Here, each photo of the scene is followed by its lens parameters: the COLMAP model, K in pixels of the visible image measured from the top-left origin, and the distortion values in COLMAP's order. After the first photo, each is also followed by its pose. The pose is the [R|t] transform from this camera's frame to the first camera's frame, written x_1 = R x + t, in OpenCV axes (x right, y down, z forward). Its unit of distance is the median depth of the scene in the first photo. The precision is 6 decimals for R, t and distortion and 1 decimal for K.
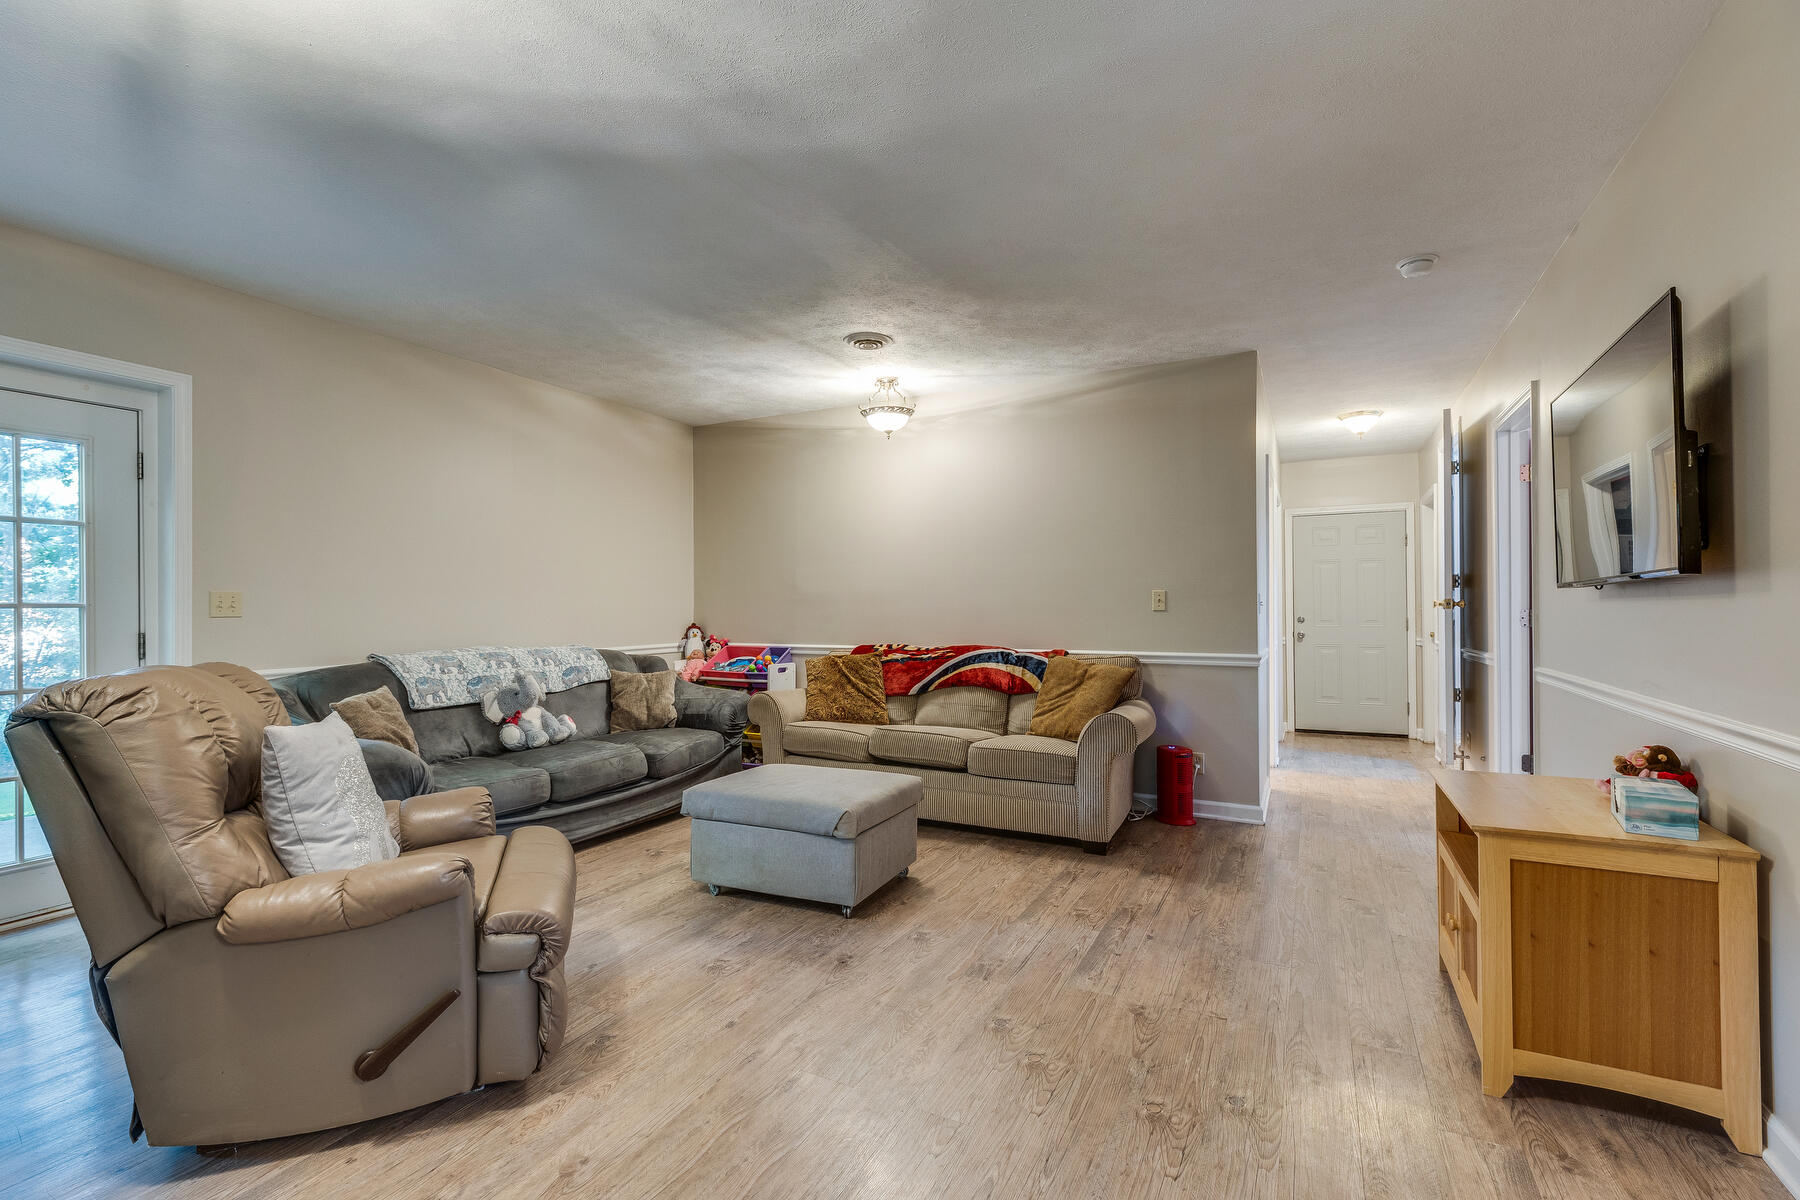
lens RADIAL K [[813.0, 0, 906.0], [0, 813.0, 590.0], [0, 0, 1]] dist [0.018611, -0.000103]
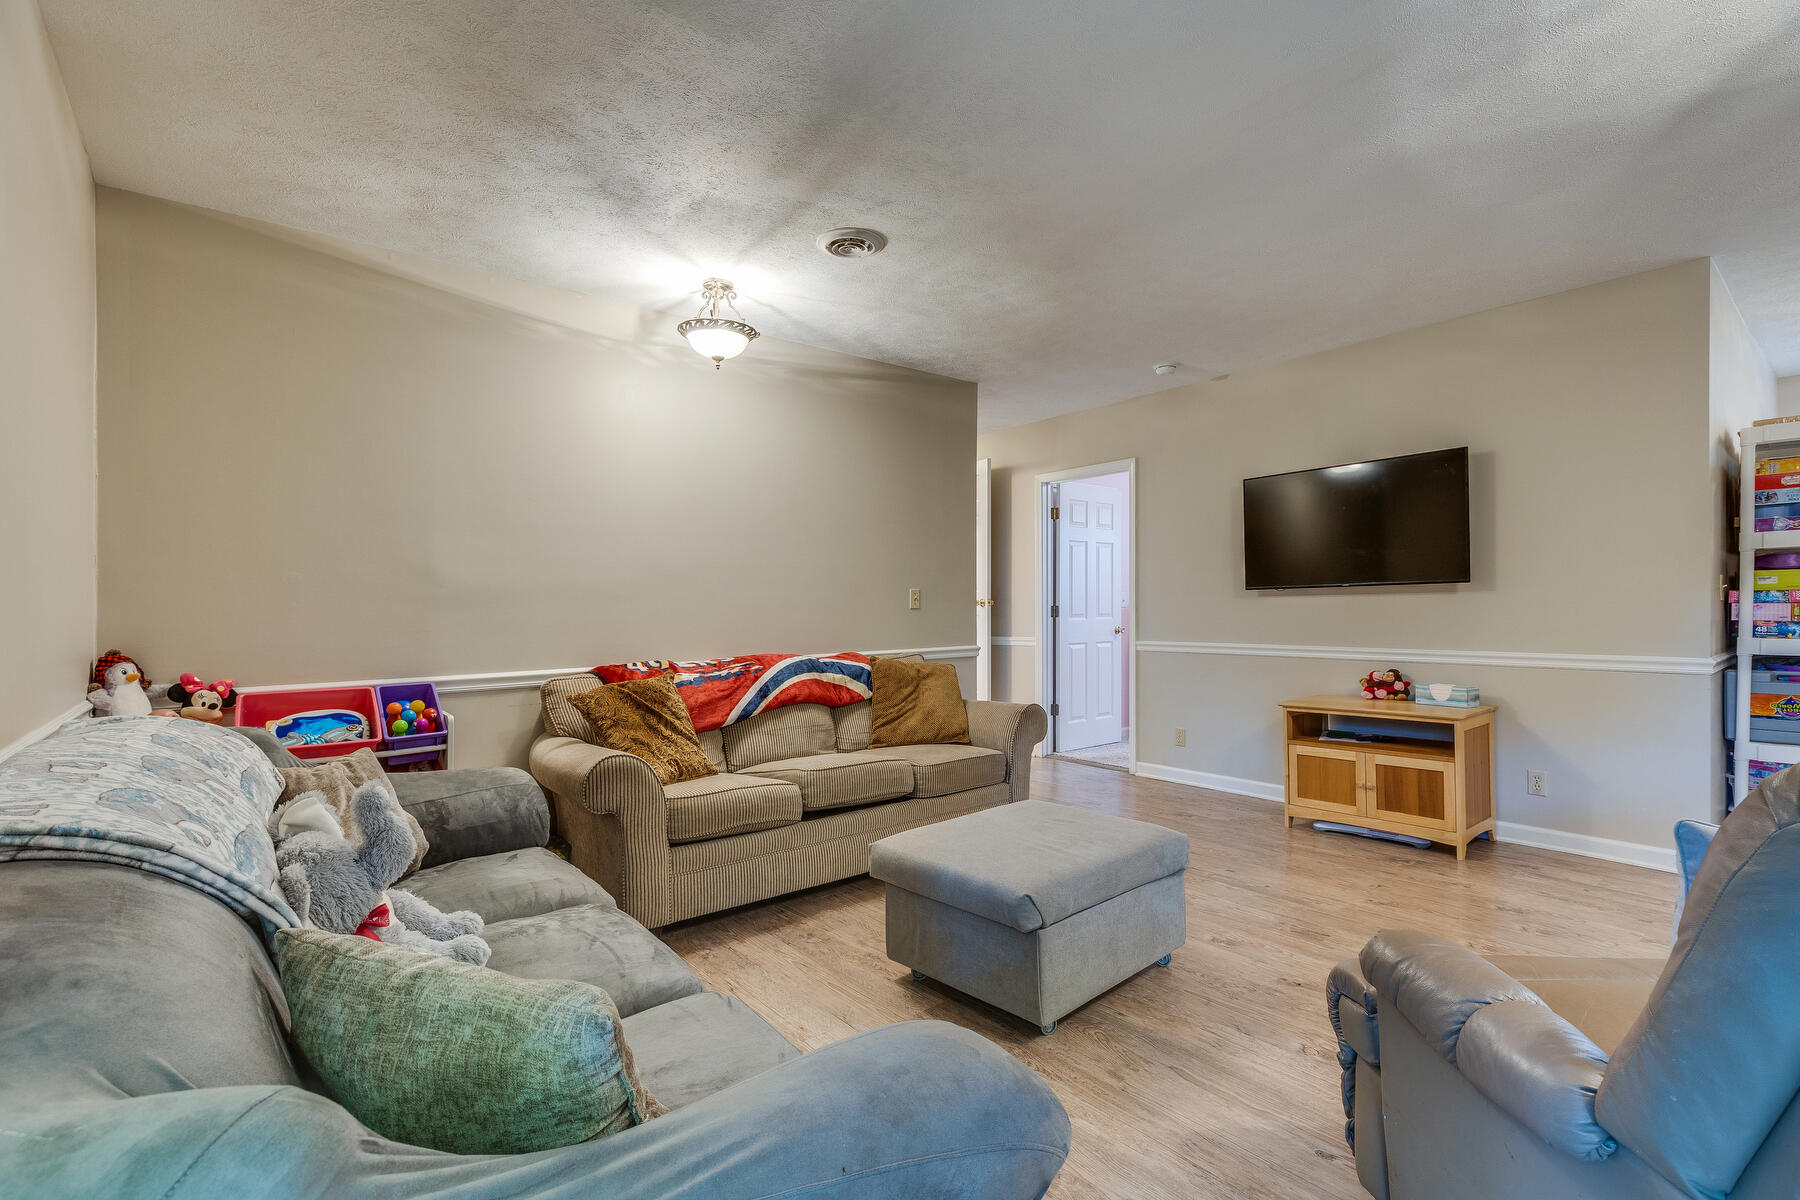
lens RADIAL K [[813.0, 0, 906.0], [0, 813.0, 590.0], [0, 0, 1]] dist [0.018611, -0.000103]
pose [[0.398008, 0.018090, 0.917203, -0.652808], [-0.006307, 0.999836, -0.016982, 0.019902], [-0.917360, 0.000974, 0.398057, 0.616176]]
